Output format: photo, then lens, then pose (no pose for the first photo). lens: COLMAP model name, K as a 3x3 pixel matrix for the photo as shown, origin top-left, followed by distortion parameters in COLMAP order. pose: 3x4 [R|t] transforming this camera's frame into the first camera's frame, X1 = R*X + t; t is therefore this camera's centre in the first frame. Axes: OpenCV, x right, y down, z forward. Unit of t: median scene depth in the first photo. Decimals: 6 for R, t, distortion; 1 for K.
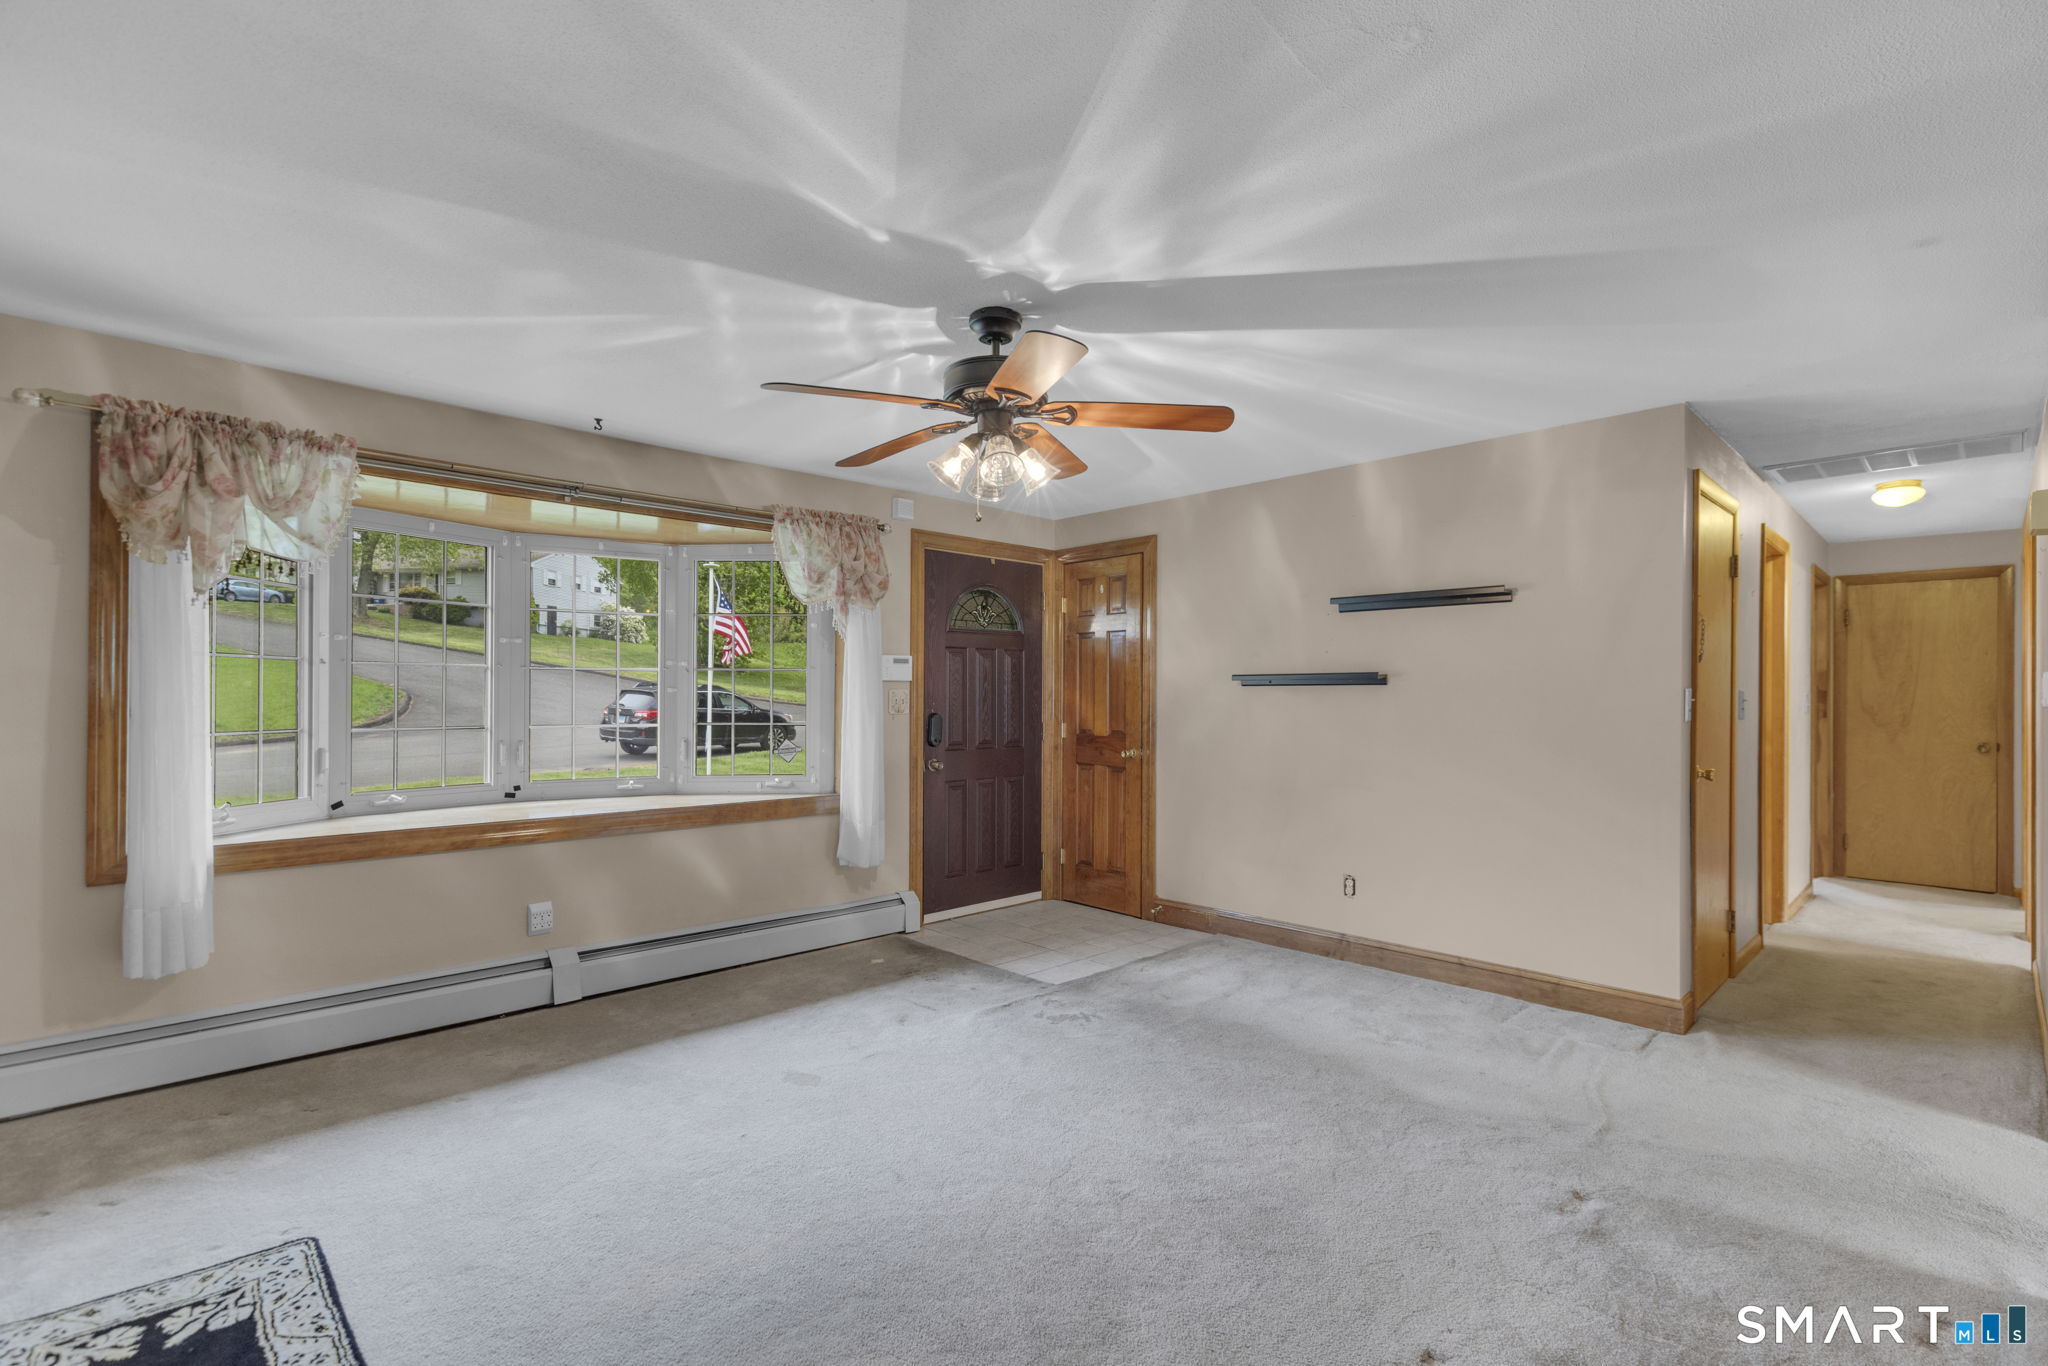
lens RADIAL K [[931.1, 0, 1002.2], [0, 931.1, 690.8], [0, 0, 1]] dist [0.012955, -0.003710]
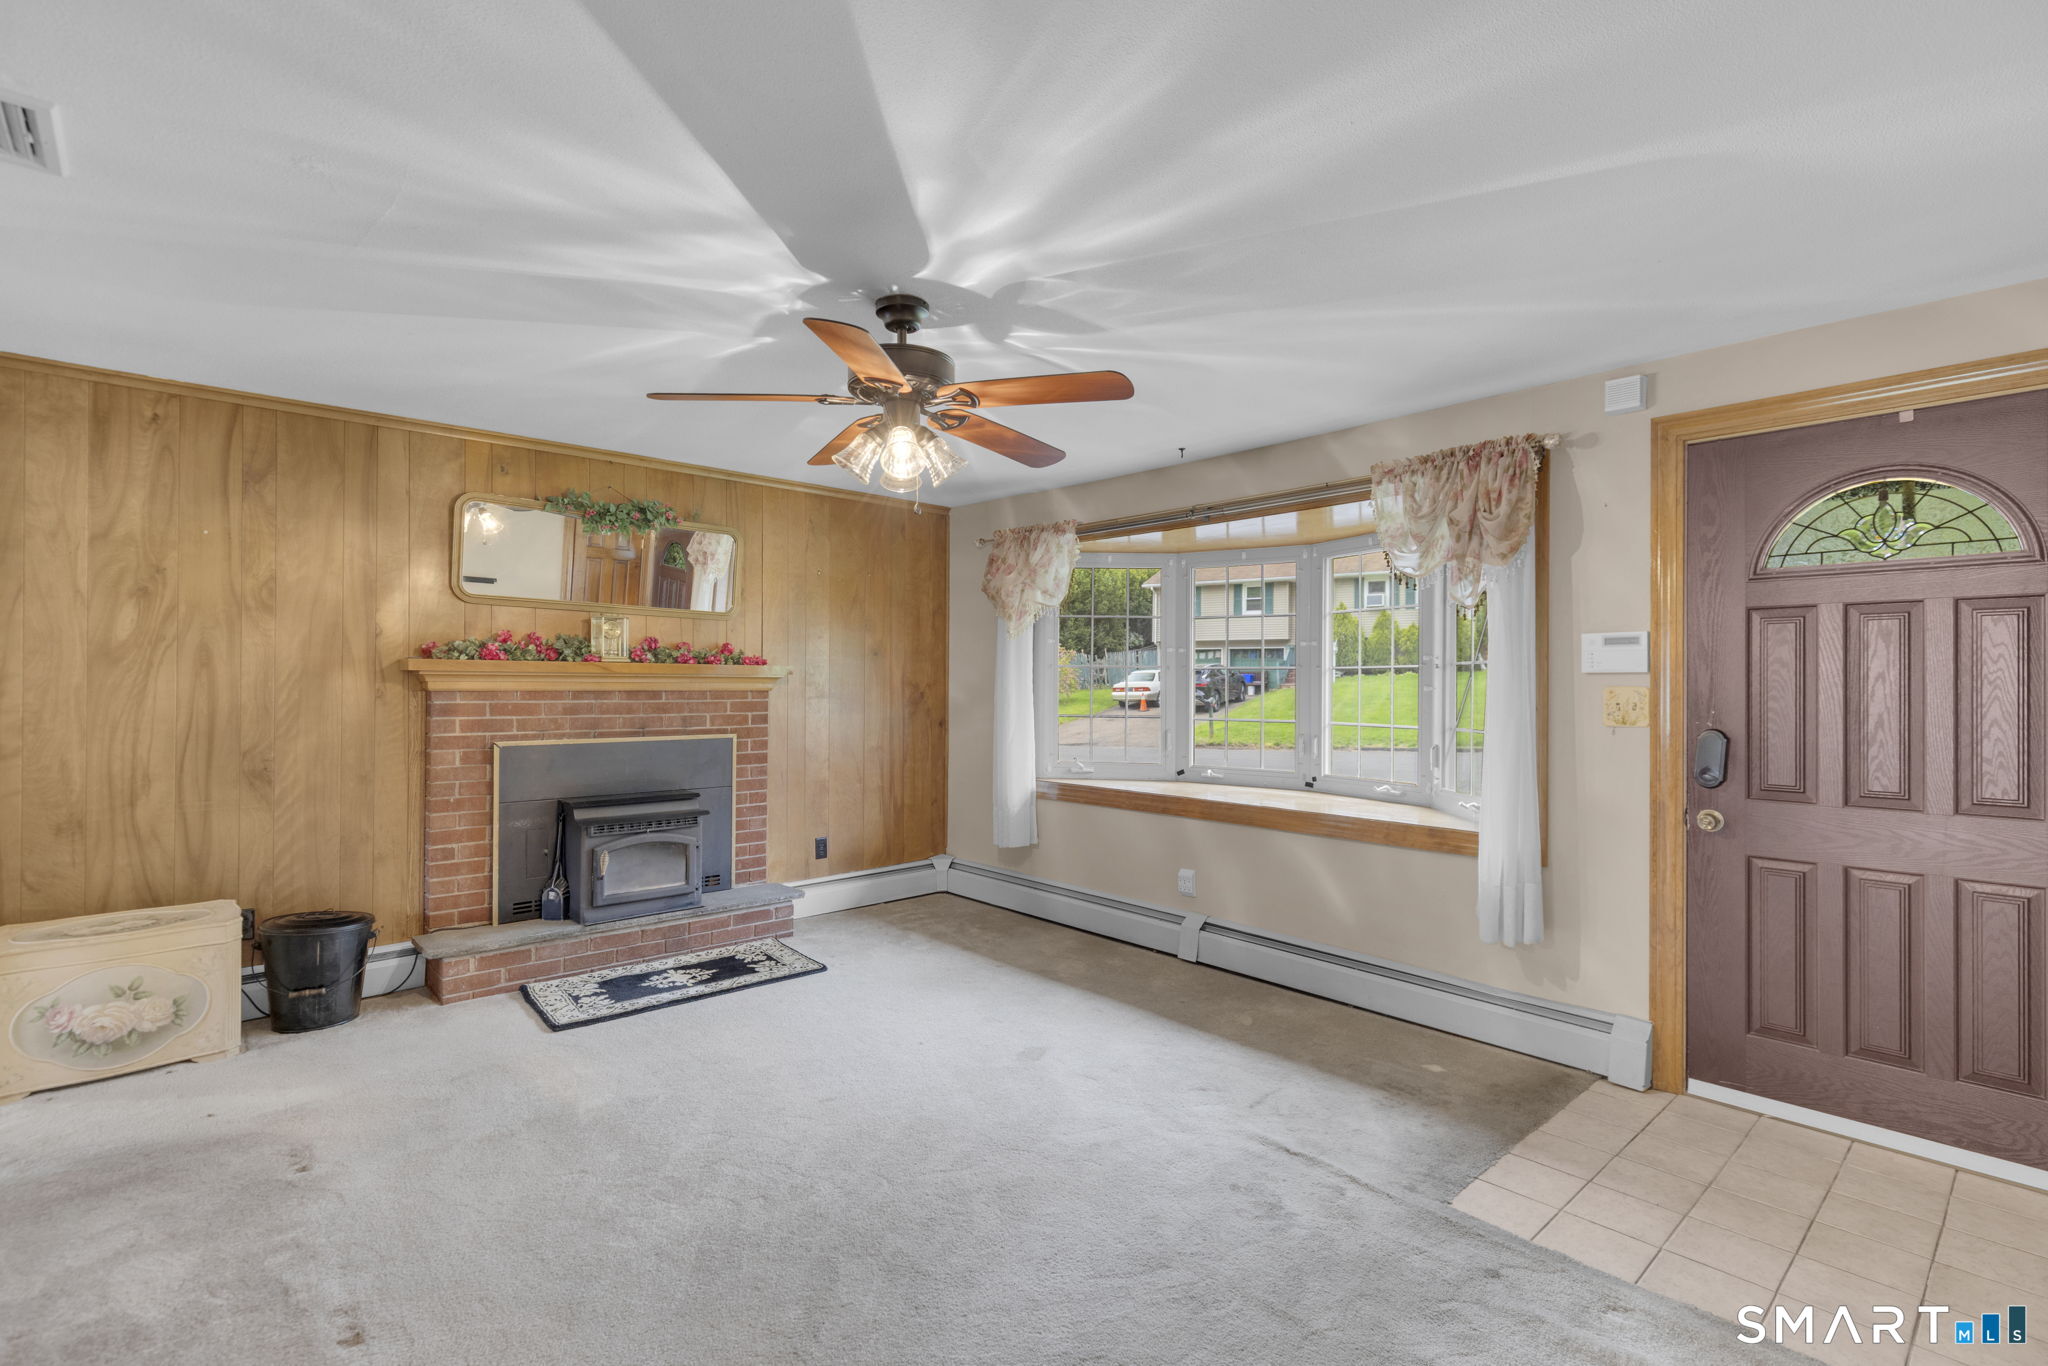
lens RADIAL K [[931.1, 0, 1013.5], [0, 931.1, 686.1], [0, 0, 1]] dist [0.012955, -0.003710]
pose [[-0.014279, -0.004672, -0.999887, 0.680435], [-0.001522, 0.999988, -0.004651, 0.002002], [0.999897, 0.001455, -0.014286, 0.796446]]
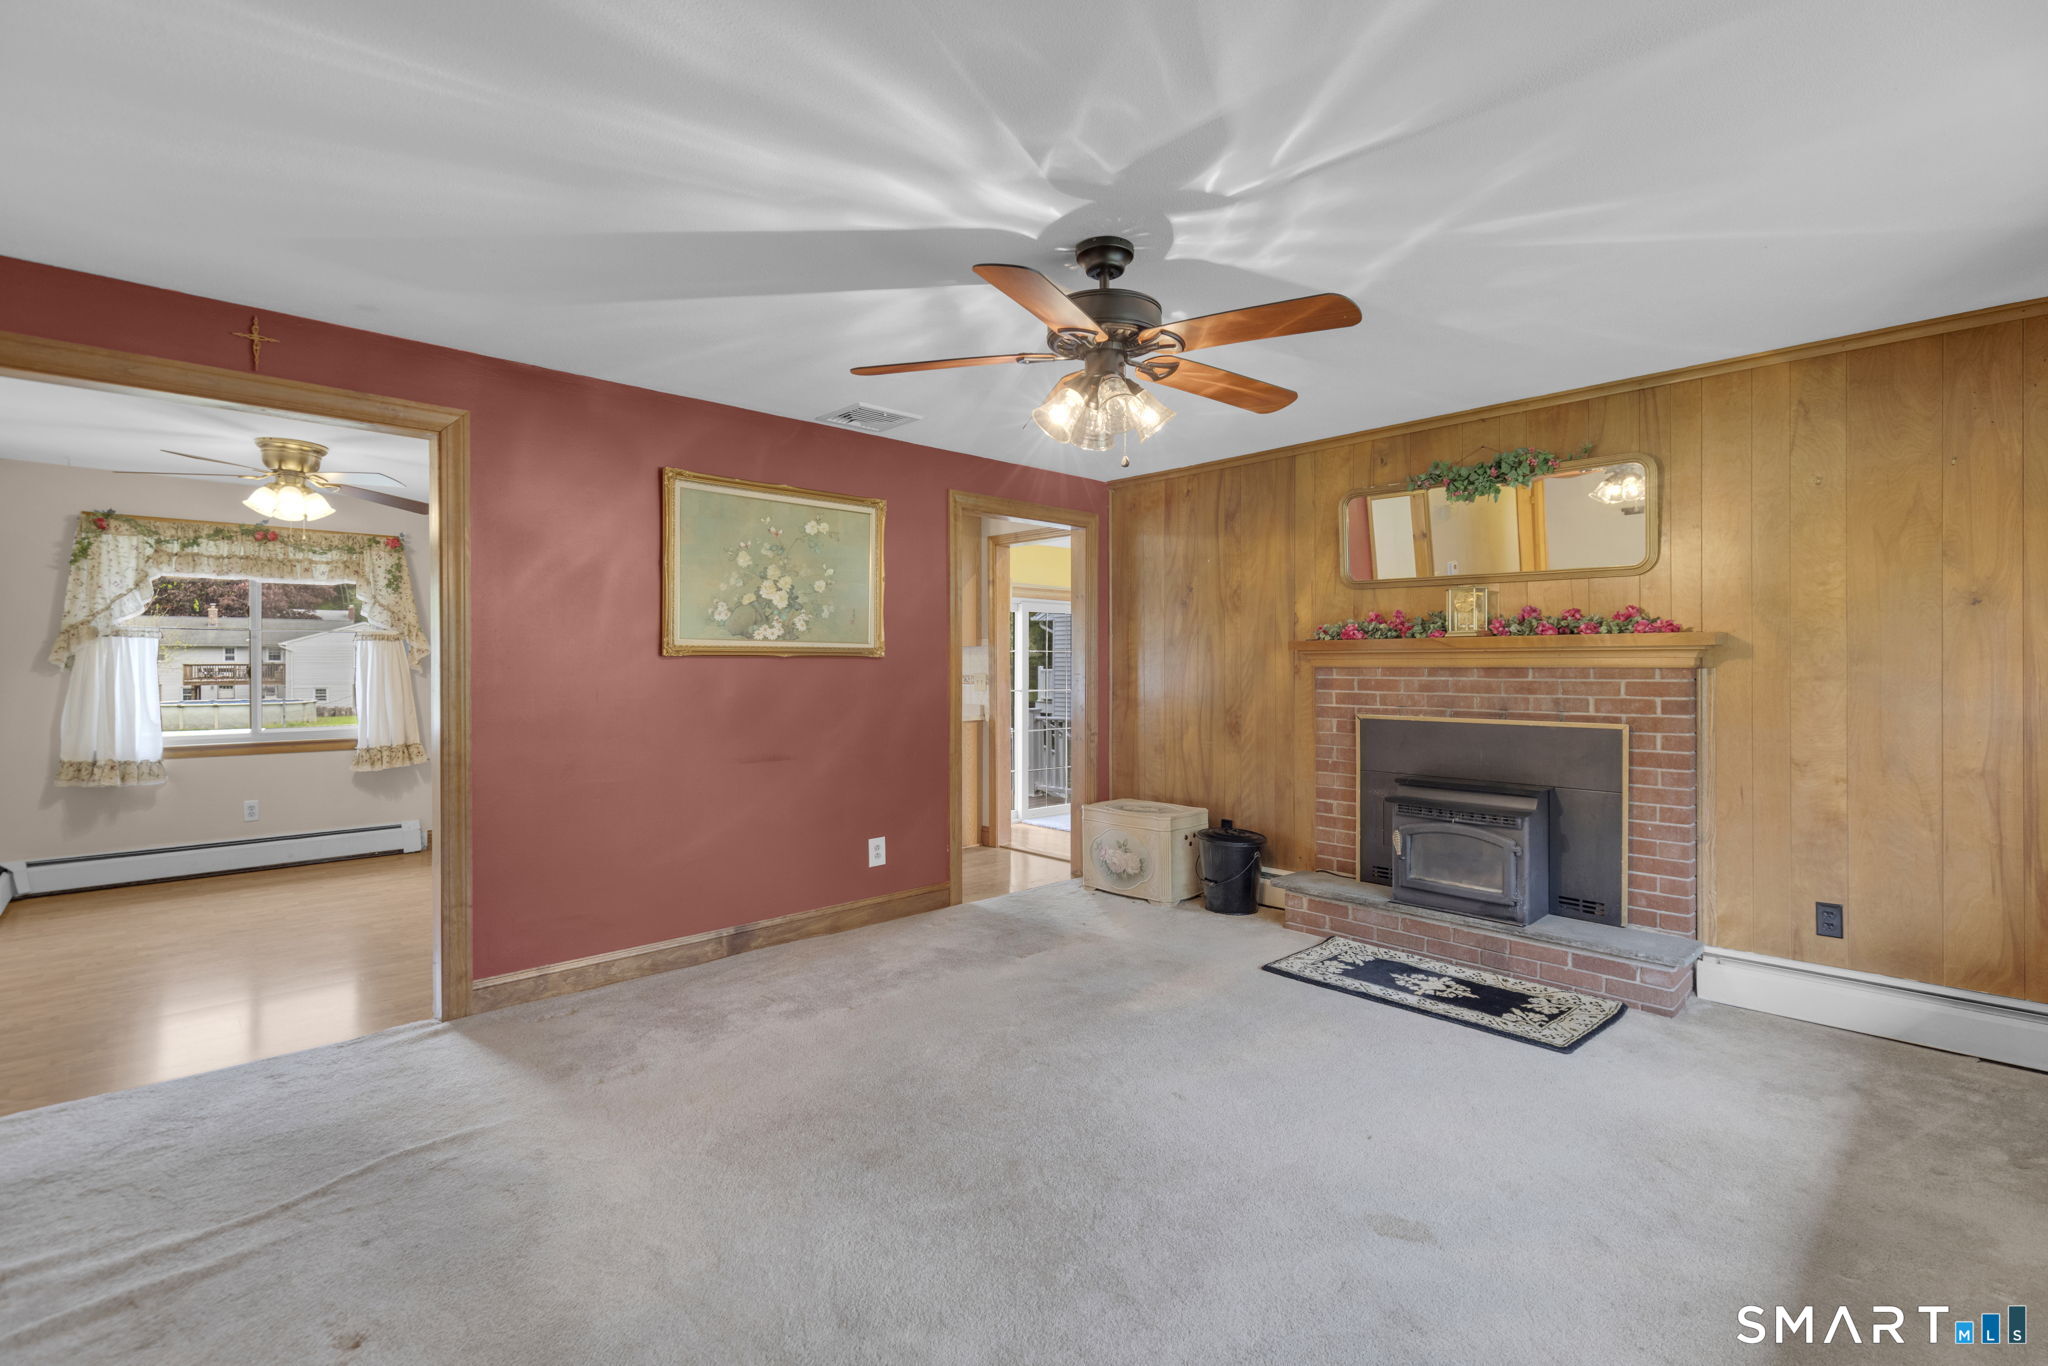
lens RADIAL K [[931.1, 0, 1036.9], [0, 931.1, 672.6], [0, 0, 1]] dist [0.012955, -0.003710]
pose [[-0.999864, -0.003239, -0.016175, 0.050627], [-0.003306, 0.999986, 0.004121, 0.006283], [0.016162, 0.004174, -0.999861, 1.345055]]
